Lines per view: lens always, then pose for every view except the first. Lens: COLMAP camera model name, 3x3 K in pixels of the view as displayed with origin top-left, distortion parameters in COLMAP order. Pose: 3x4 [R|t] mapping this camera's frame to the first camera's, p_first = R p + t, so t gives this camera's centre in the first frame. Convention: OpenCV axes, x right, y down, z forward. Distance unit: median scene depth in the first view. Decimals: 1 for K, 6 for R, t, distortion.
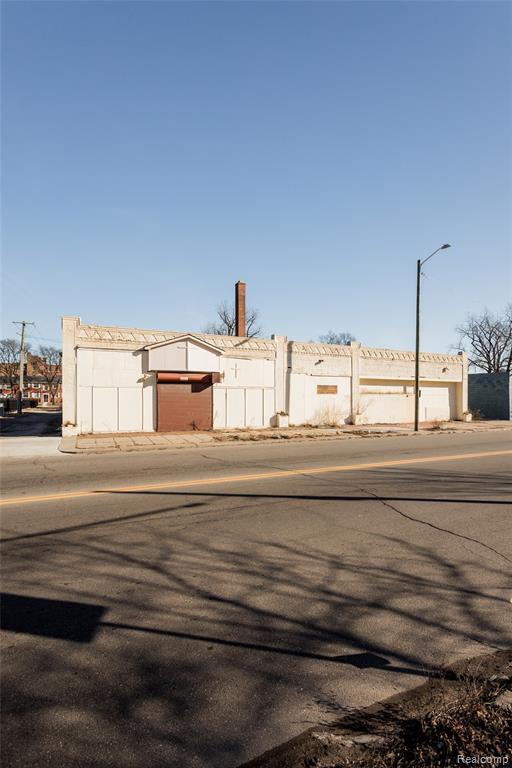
lens RADIAL K [[357.1, 0, 245.3], [0, 357.1, 401.2], [0, 0, 1]] dist [-0.002040, 0.000916]
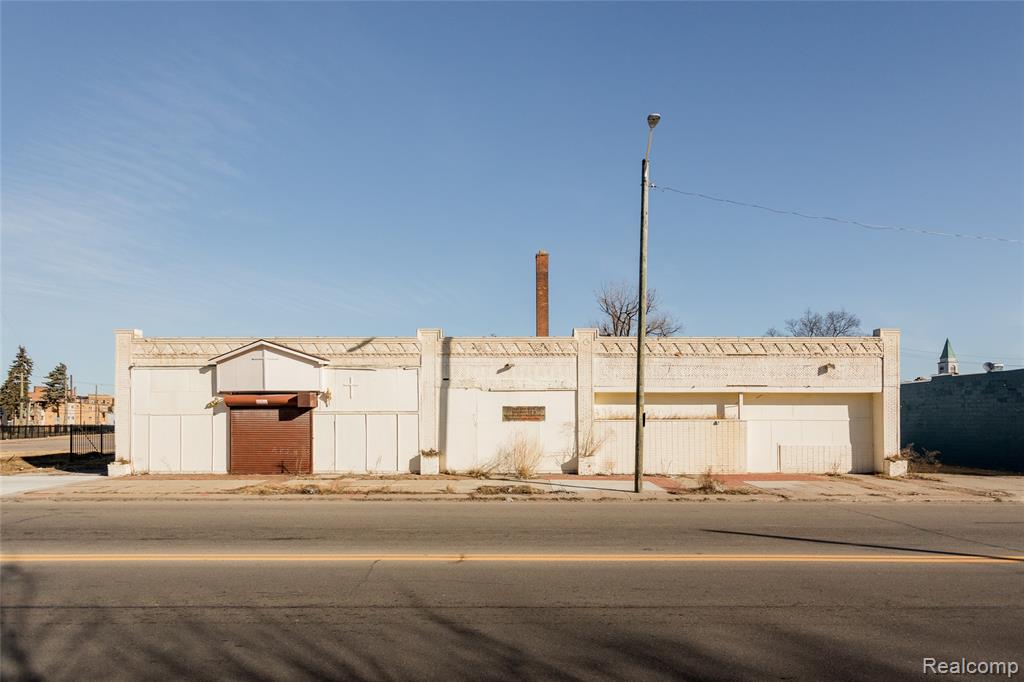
lens RADIAL K [[508.8, 0, 511.4], [0, 508.8, 434.8], [0, 0, 1]] dist [0.004486, 0.000741]
pose [[0.904633, 0.000212, -0.426192, 0.628498], [-0.000158, 1.000000, 0.000163, 0.002792], [0.426192, -0.000081, 0.904633, 0.250192]]
